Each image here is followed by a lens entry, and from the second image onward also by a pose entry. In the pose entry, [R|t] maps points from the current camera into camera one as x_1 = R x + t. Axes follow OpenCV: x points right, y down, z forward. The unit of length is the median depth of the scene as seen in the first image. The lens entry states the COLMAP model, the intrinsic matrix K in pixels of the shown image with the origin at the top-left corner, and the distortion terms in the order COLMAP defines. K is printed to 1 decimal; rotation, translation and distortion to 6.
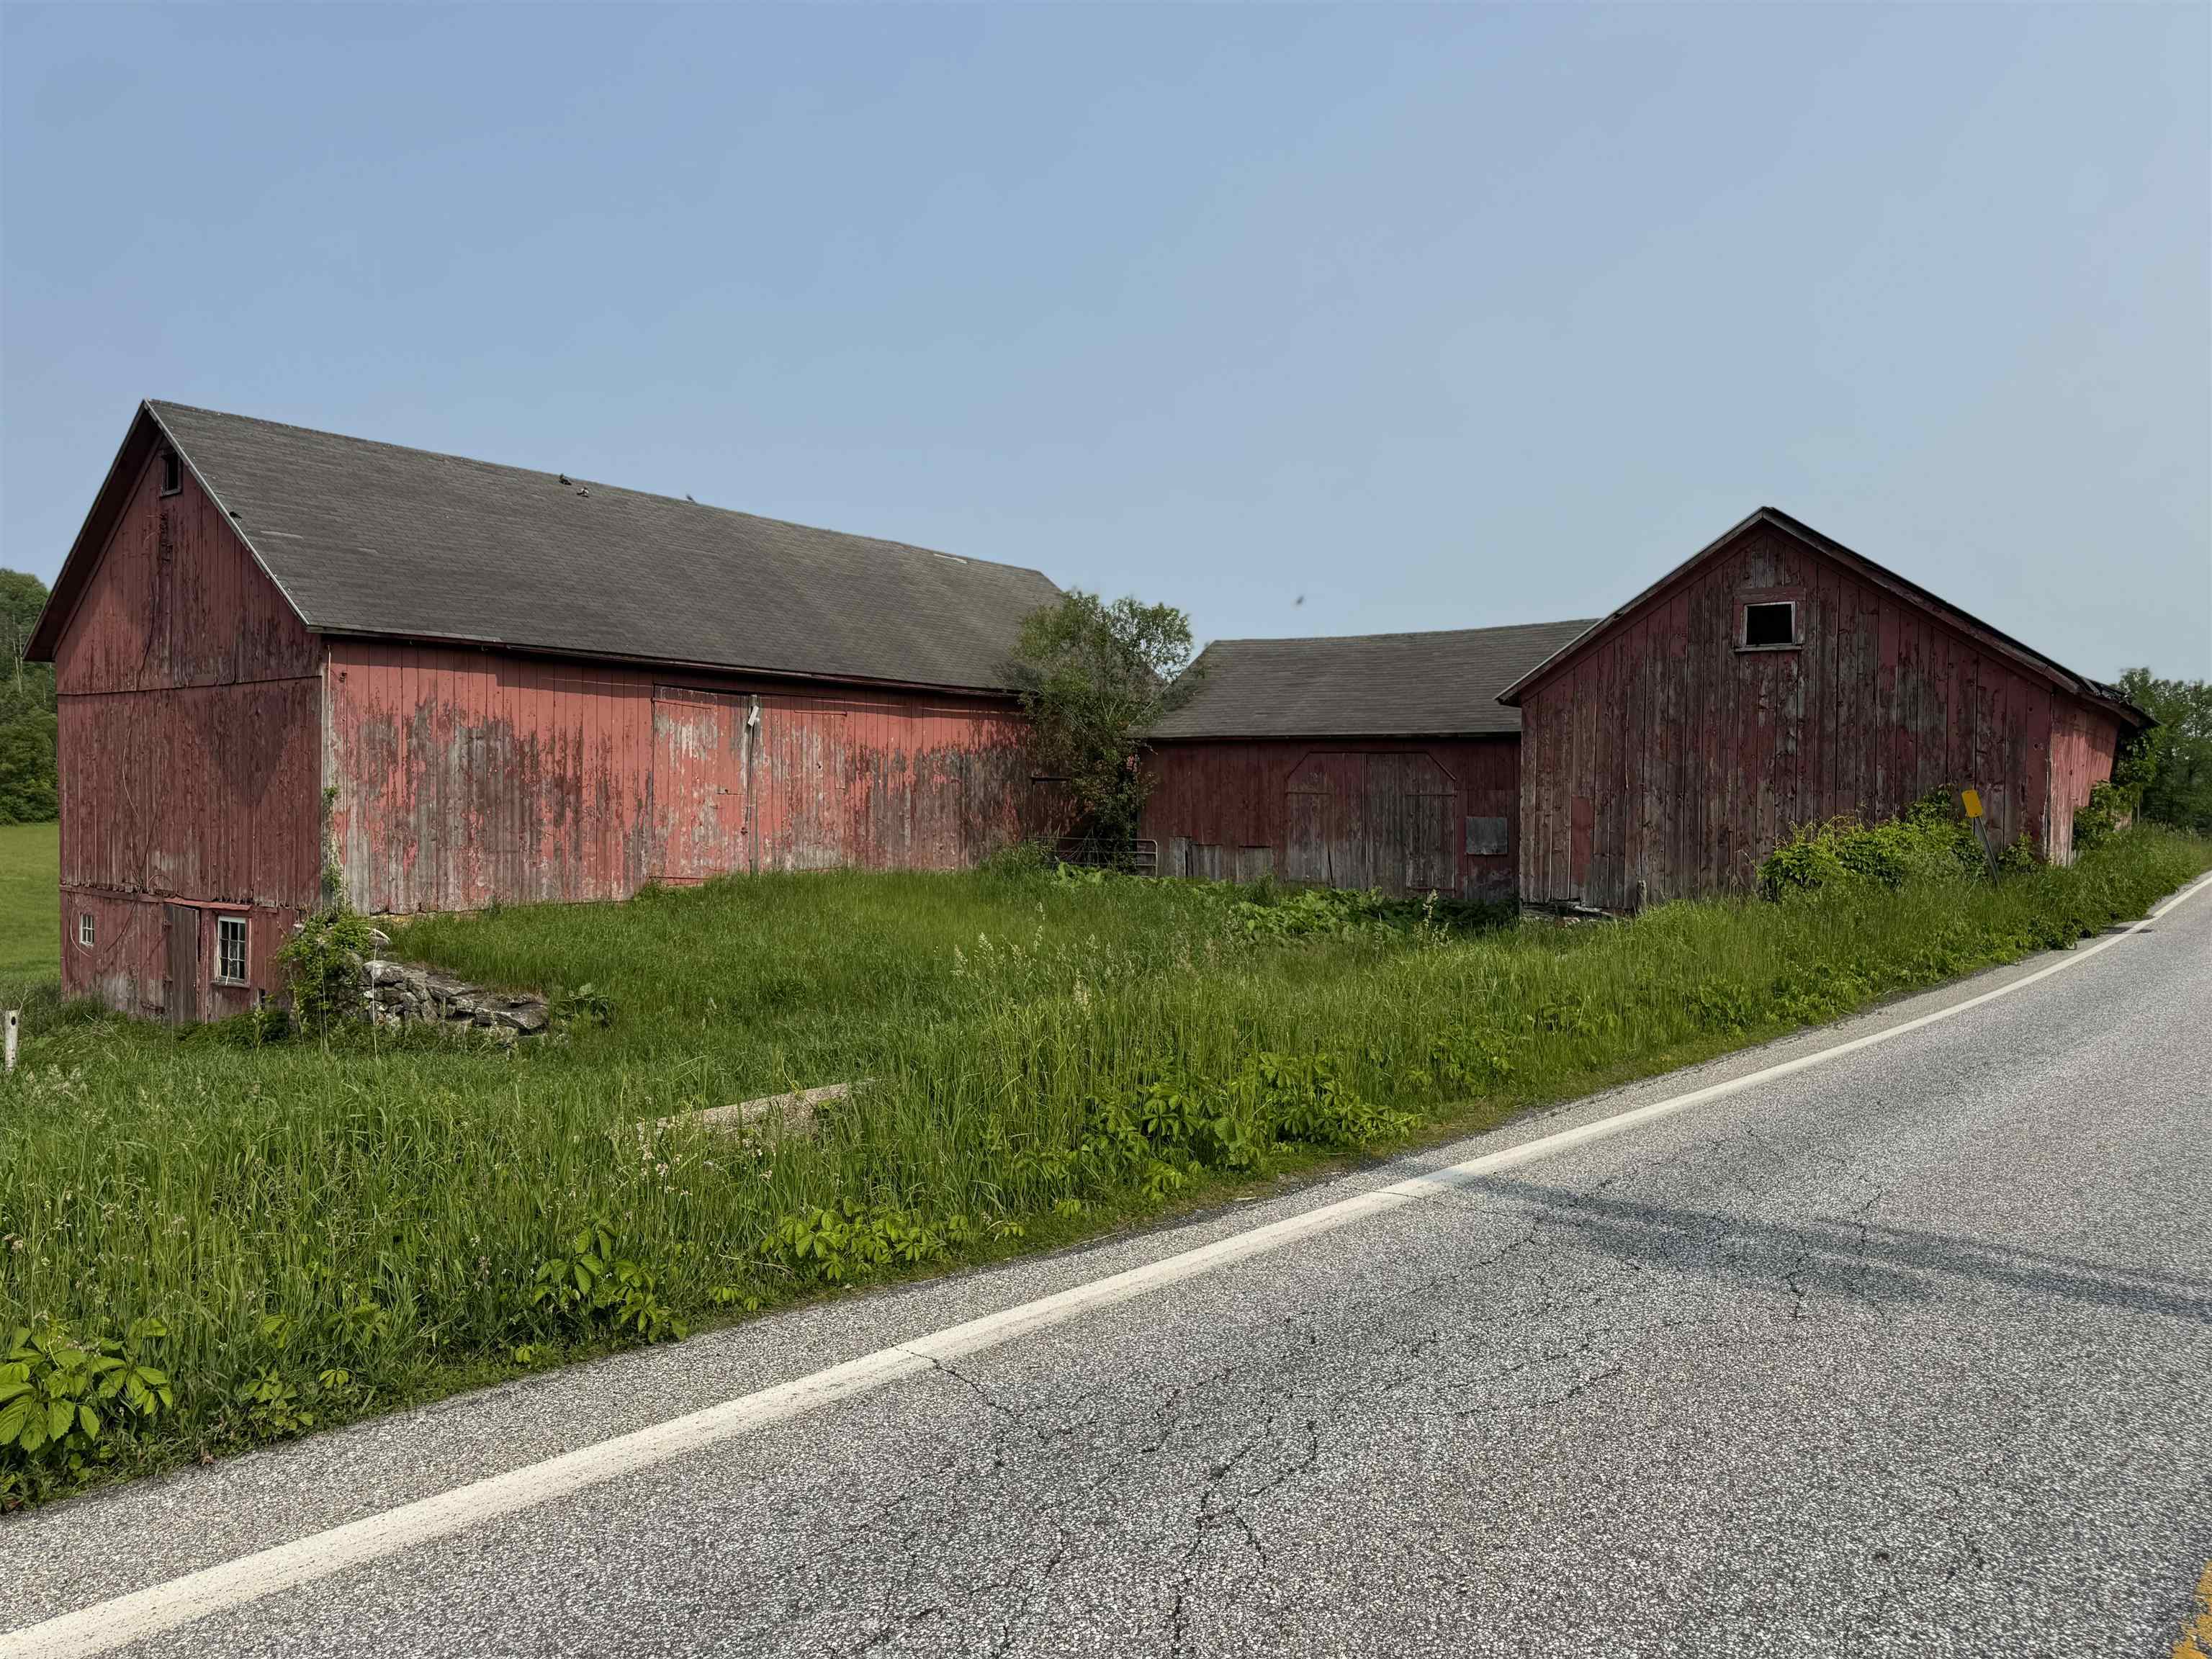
lens RADIAL K [[1522.8, 0, 1083.7], [0, 1522.8, 840.2], [0, 0, 1]] dist [0.089205, -0.122349]
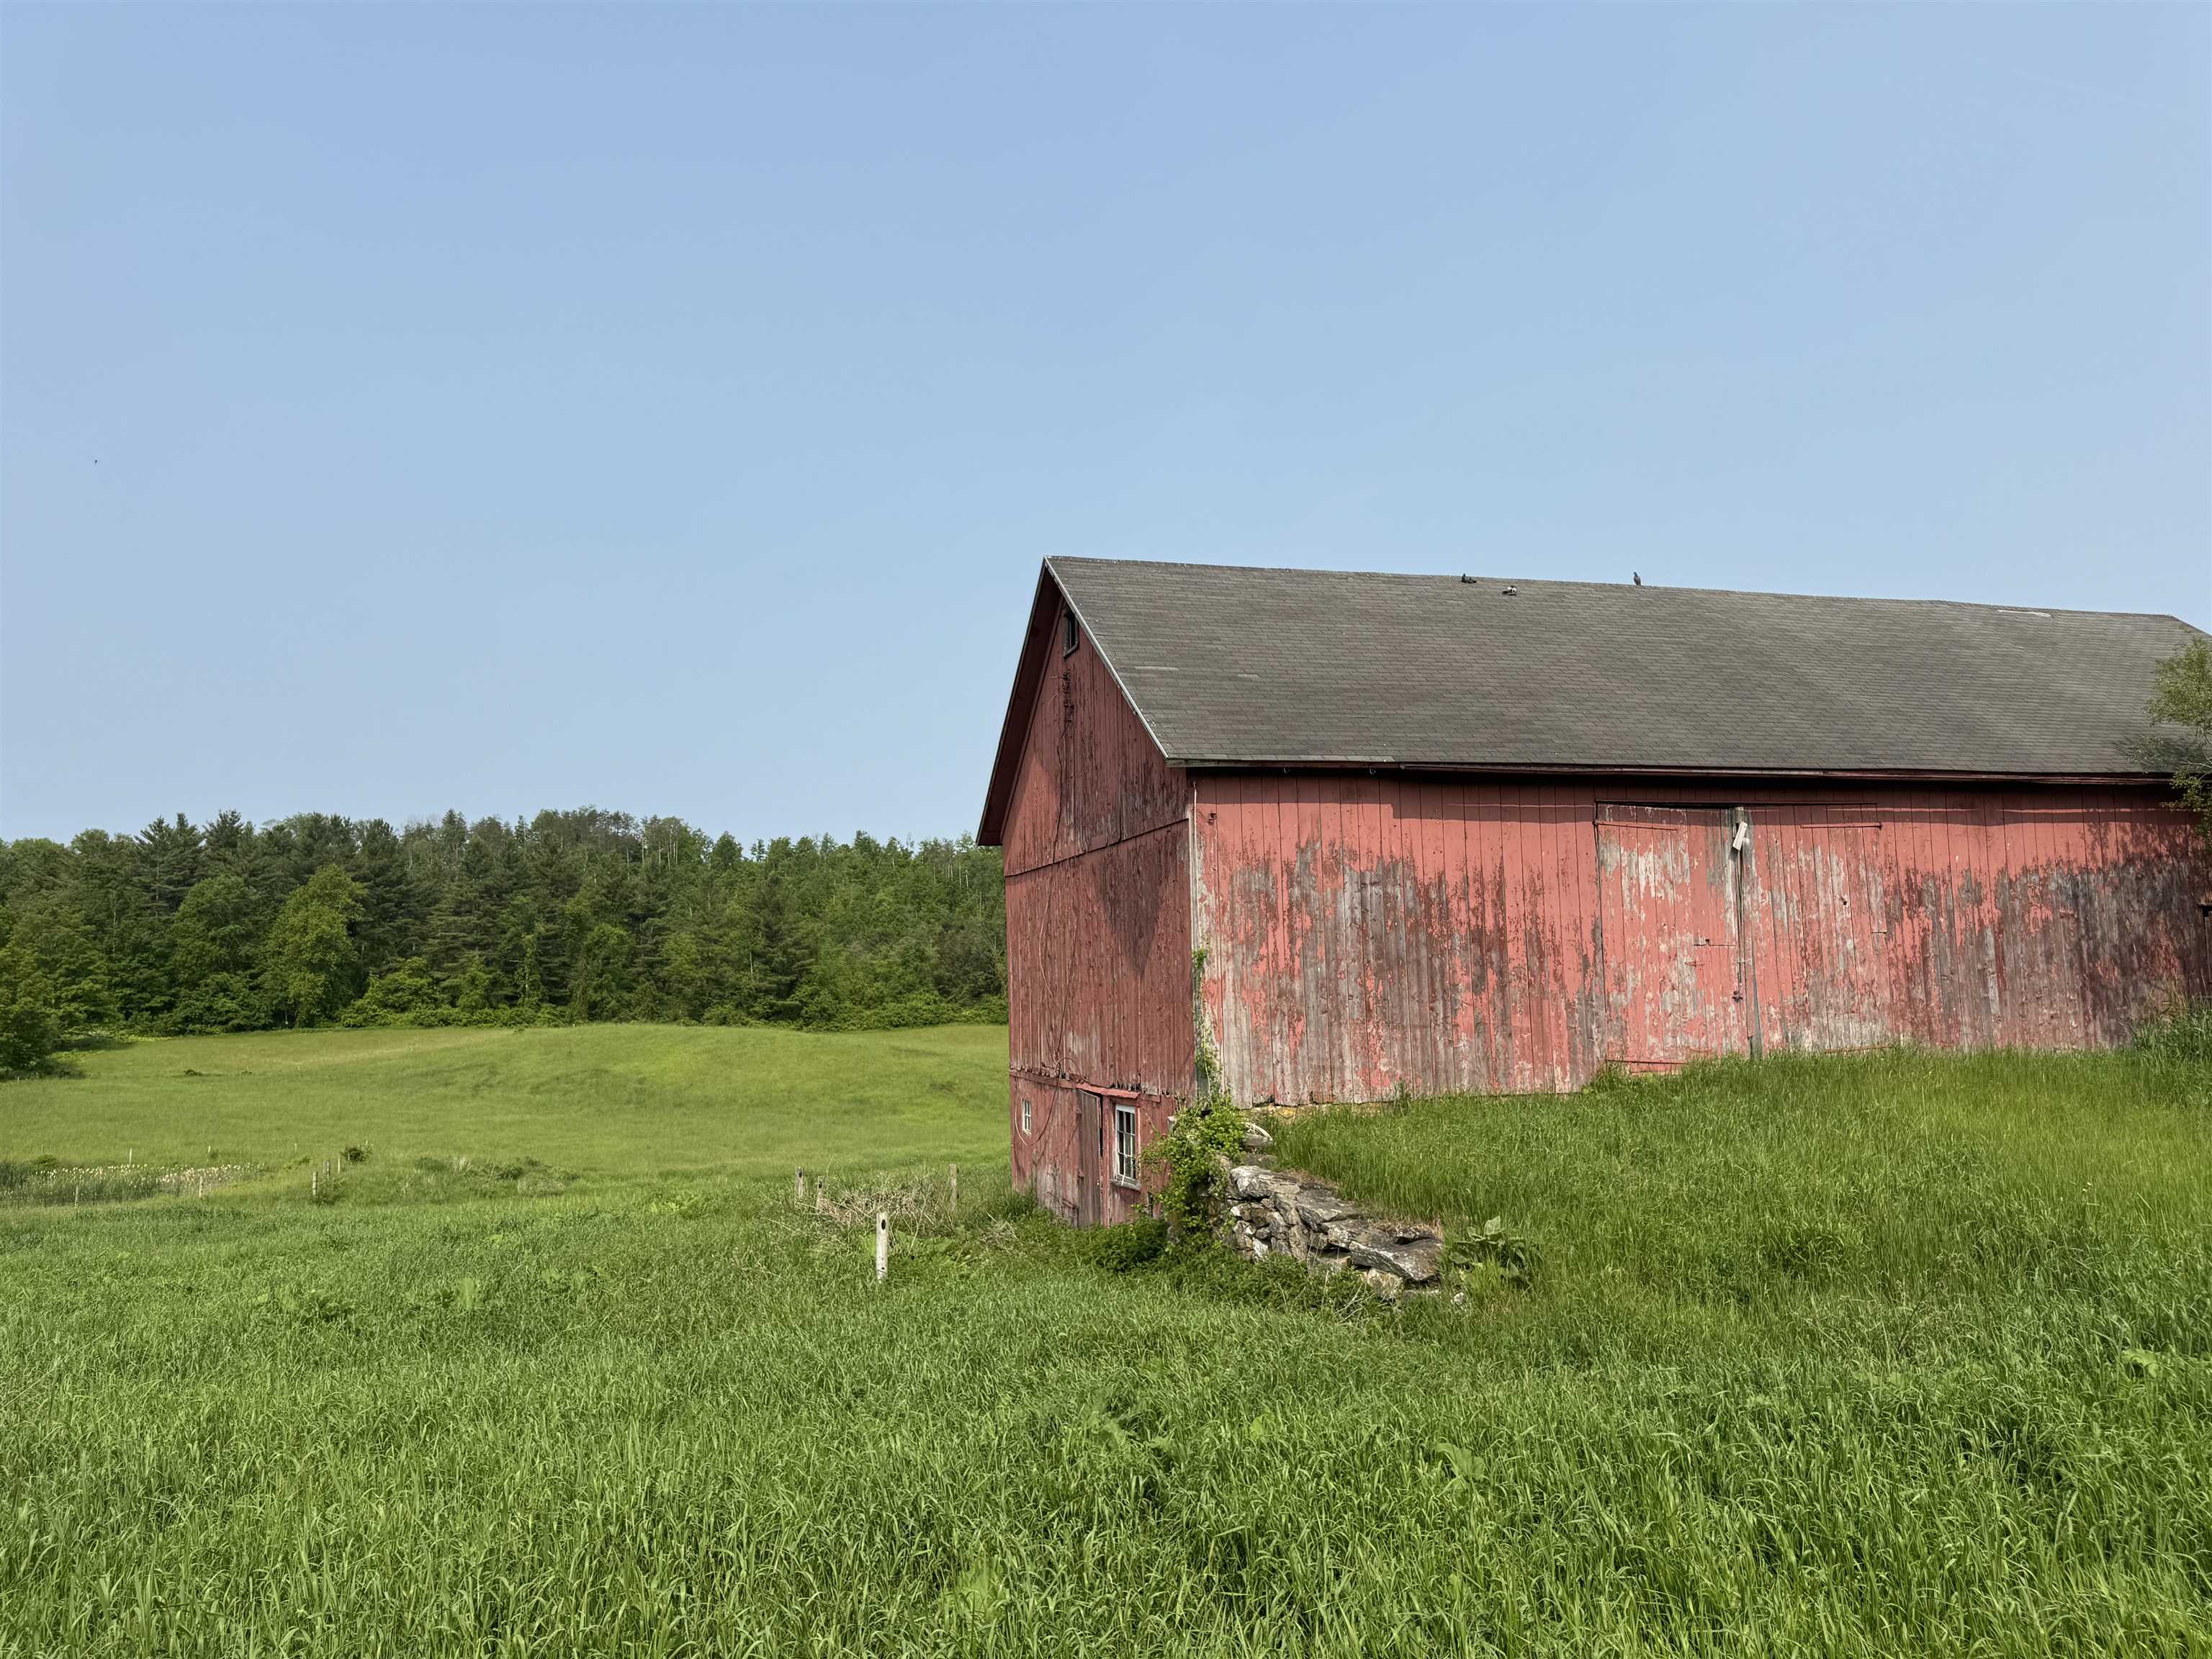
lens RADIAL K [[1522.8, 0, 1117.1], [0, 1522.8, 839.2], [0, 0, 1]] dist [0.089205, -0.122349]
pose [[0.815475, -0.087440, -0.572150, -0.042567], [0.017861, 0.991854, -0.126125, 0.007948], [0.578517, 0.092633, 0.810393, 0.262268]]
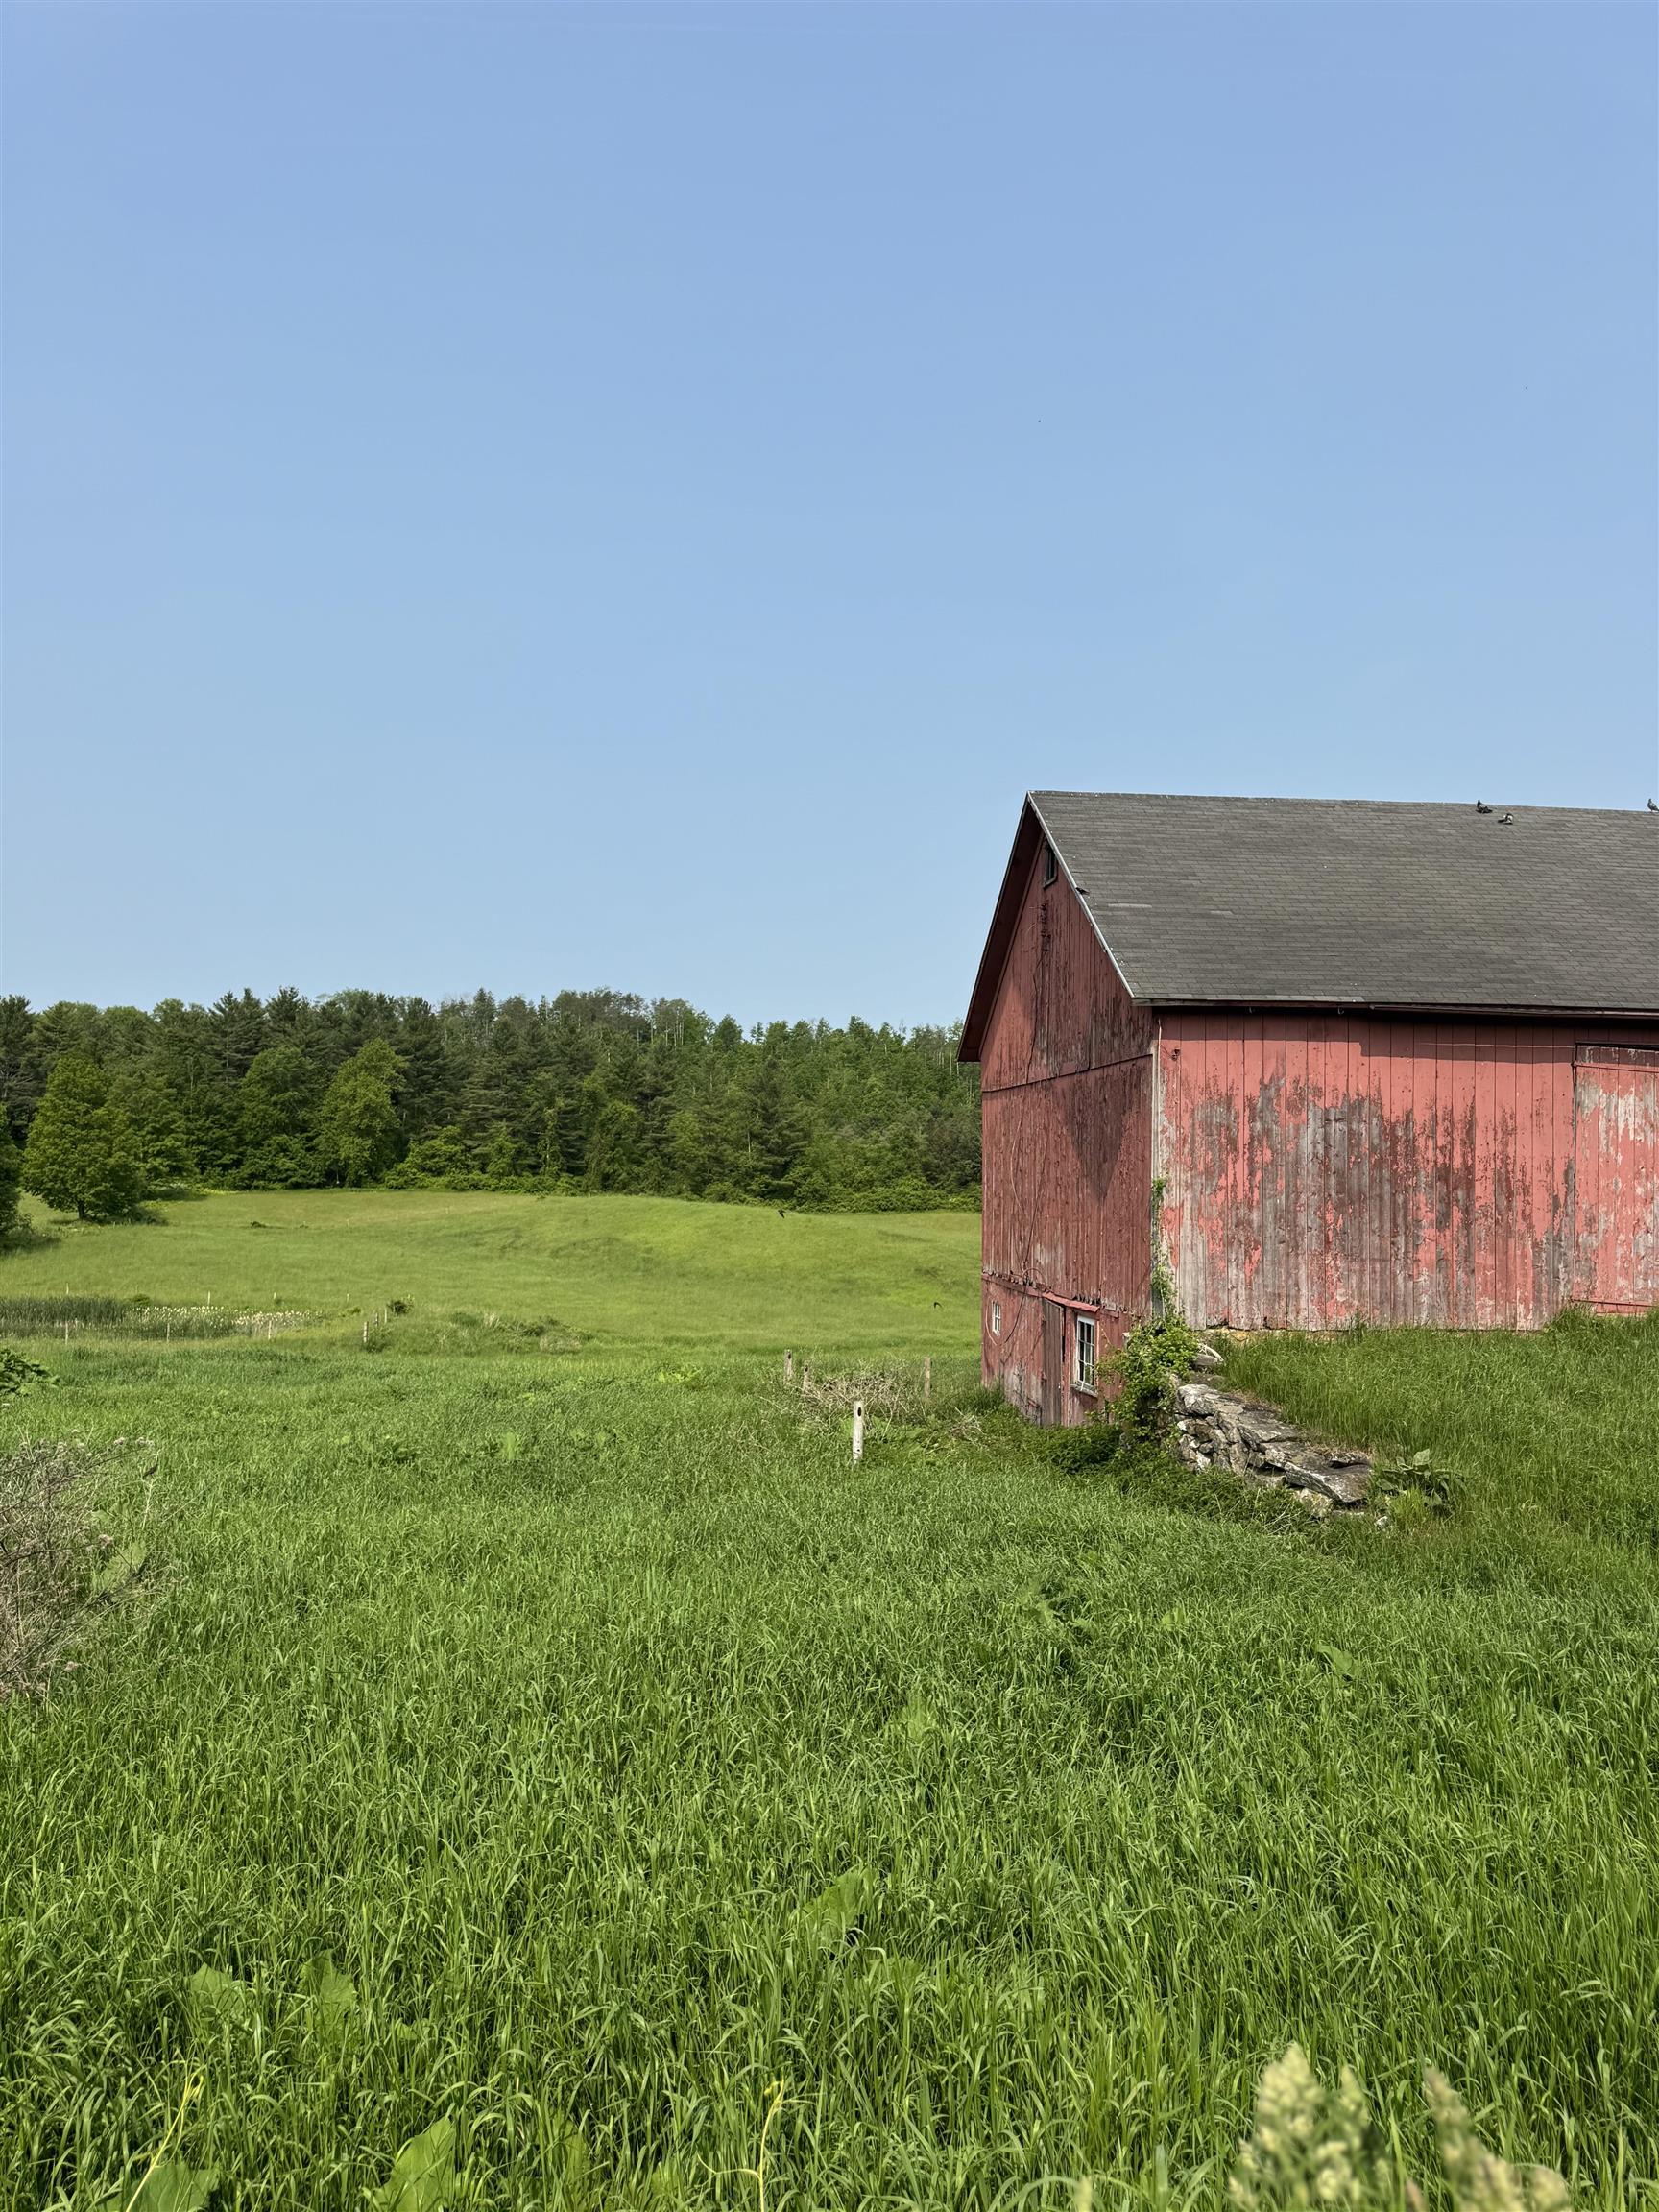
lens RADIAL K [[1522.8, 0, 836.5], [0, 1522.8, 1121.7], [0, 0, 1]] dist [0.089205, -0.122349]
pose [[0.702546, -0.026090, -0.711160, 0.003615], [-0.026448, 0.997680, -0.062730, -0.006471], [0.711147, 0.062879, 0.700226, 0.221148]]
